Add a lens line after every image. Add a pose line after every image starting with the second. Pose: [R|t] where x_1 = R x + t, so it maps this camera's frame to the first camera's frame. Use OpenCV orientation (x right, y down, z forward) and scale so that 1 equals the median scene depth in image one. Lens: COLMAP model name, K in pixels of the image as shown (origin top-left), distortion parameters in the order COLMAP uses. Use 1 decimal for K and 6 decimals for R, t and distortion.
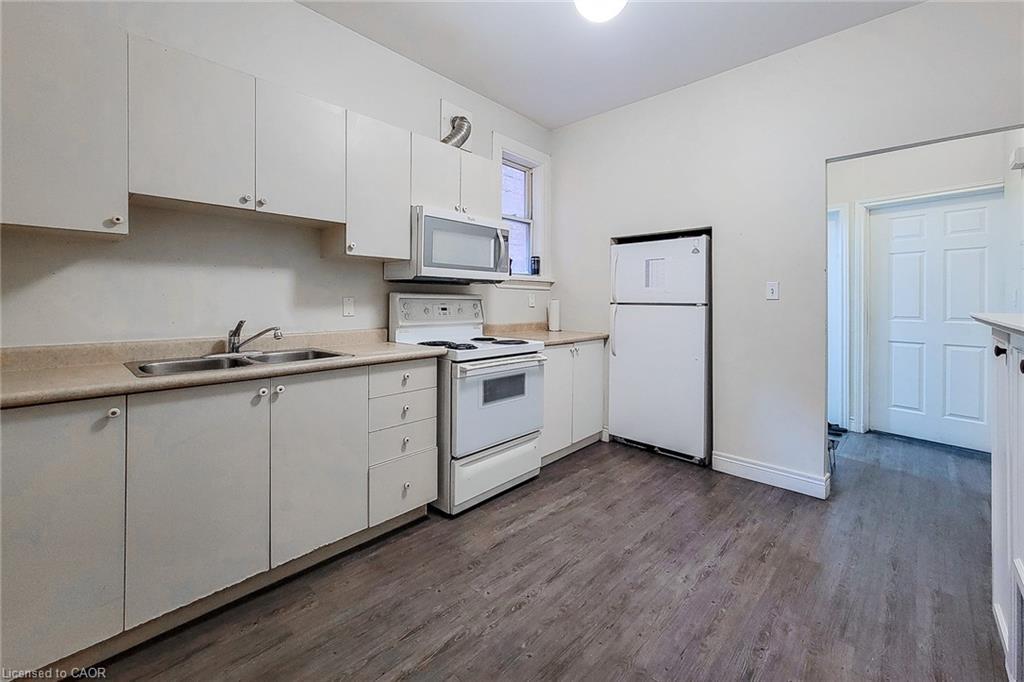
lens RADIAL K [[414.0, 0, 507.9], [0, 414.0, 299.0], [0, 0, 1]] dist [0.000489, 0.000090]
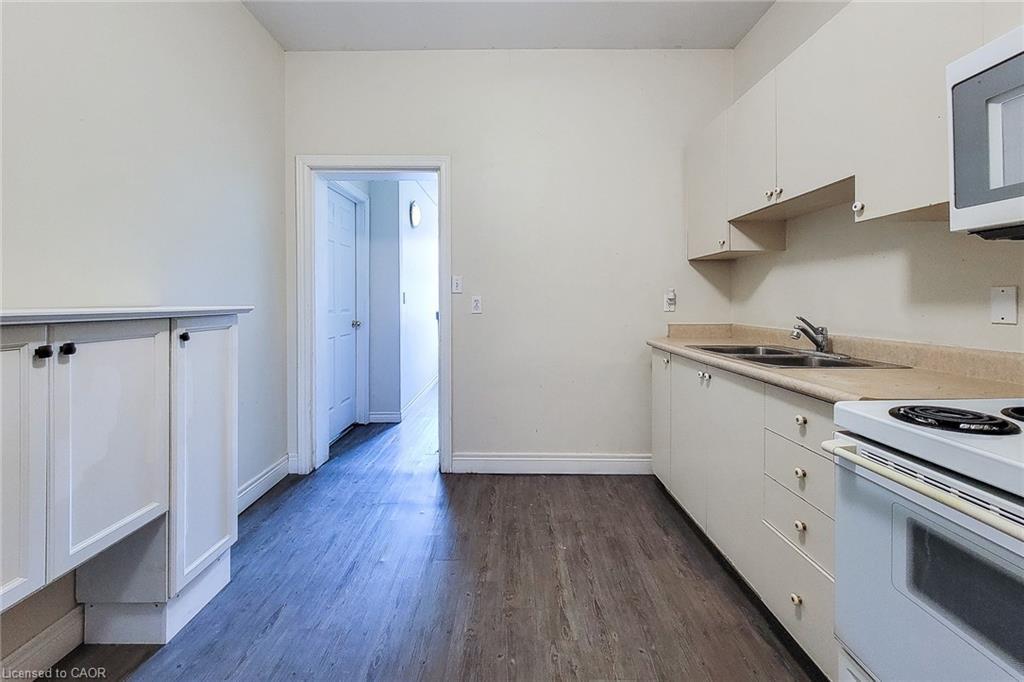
lens RADIAL K [[434.8, 0, 508.1], [0, 434.8, 303.4], [0, 0, 1]] dist [0.000595, 0.000534]
pose [[-0.725542, 0.006603, -0.688146, 0.472106], [0.006439, 0.999975, 0.002805, 0.013227], [0.688147, -0.002396, -0.725567, 1.119570]]
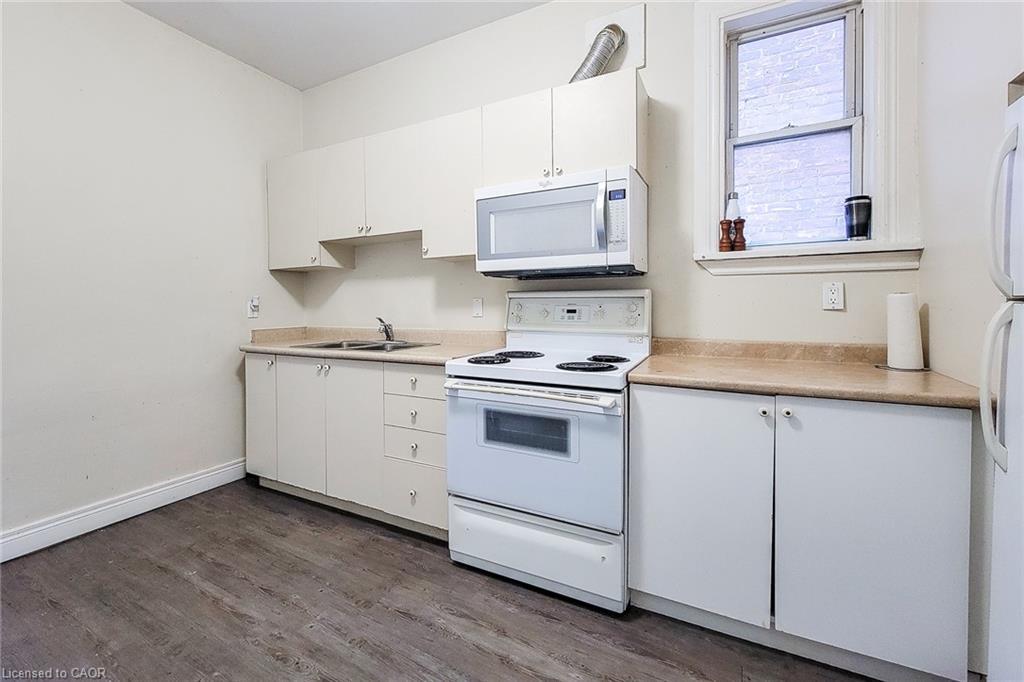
lens RADIAL K [[435.0, 0, 499.2], [0, 435.0, 311.7], [0, 0, 1]] dist [0.011754, 0.000092]
pose [[0.261732, 0.013367, -0.965048, 0.748328], [0.015067, 0.999726, 0.017934, 0.012149], [0.965023, -0.019234, 0.261458, 0.894539]]
